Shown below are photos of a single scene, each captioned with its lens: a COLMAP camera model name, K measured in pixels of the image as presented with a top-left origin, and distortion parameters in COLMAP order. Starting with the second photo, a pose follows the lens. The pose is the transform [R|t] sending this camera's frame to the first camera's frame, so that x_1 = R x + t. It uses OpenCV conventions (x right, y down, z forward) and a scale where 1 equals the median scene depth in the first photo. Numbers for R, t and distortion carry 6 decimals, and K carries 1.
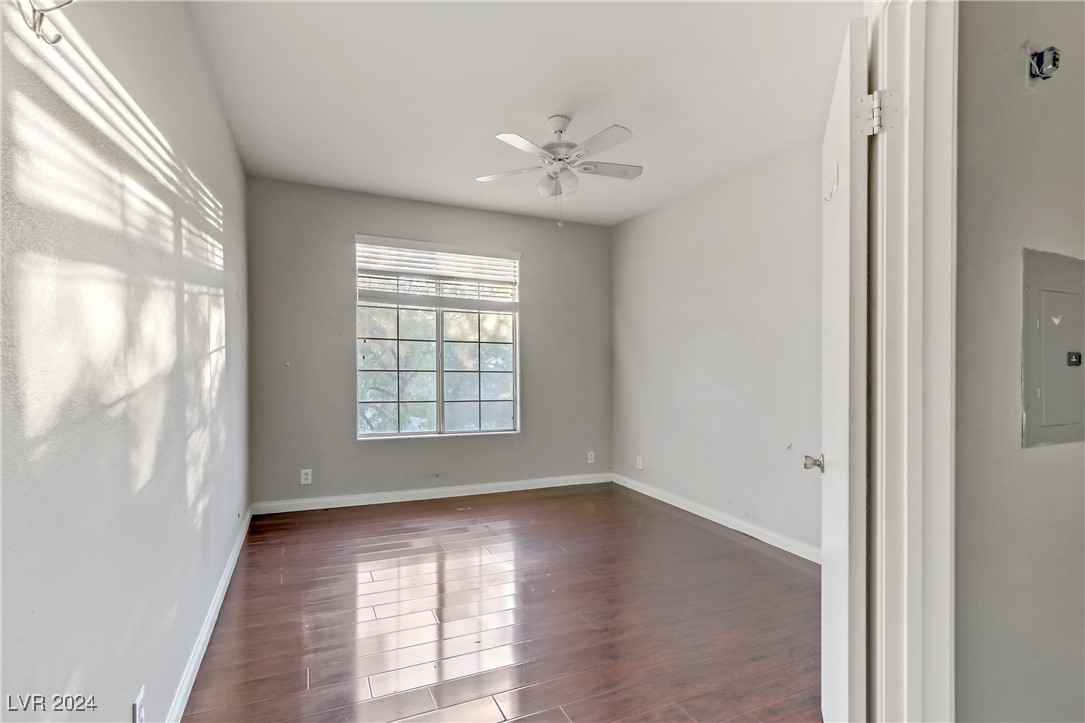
lens RADIAL K [[493.0, 0, 537.6], [0, 493.0, 393.0], [0, 0, 1]] dist [-0.000900, 0.000204]
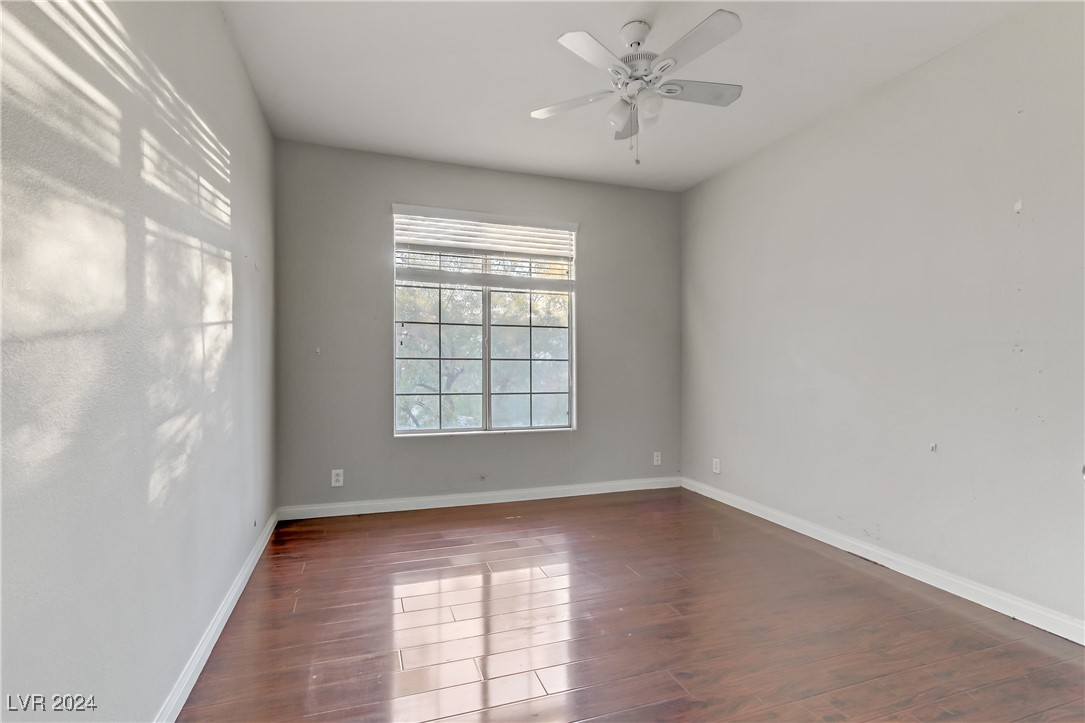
lens RADIAL K [[495.9, 0, 542.5], [0, 495.9, 361.5], [0, 0, 1]] dist [0.001017, 0.000308]
pose [[0.996504, -0.007283, -0.083225, -0.025938], [0.002210, 0.998142, -0.060886, 0.016193], [0.083514, 0.060489, 0.994669, 0.135187]]
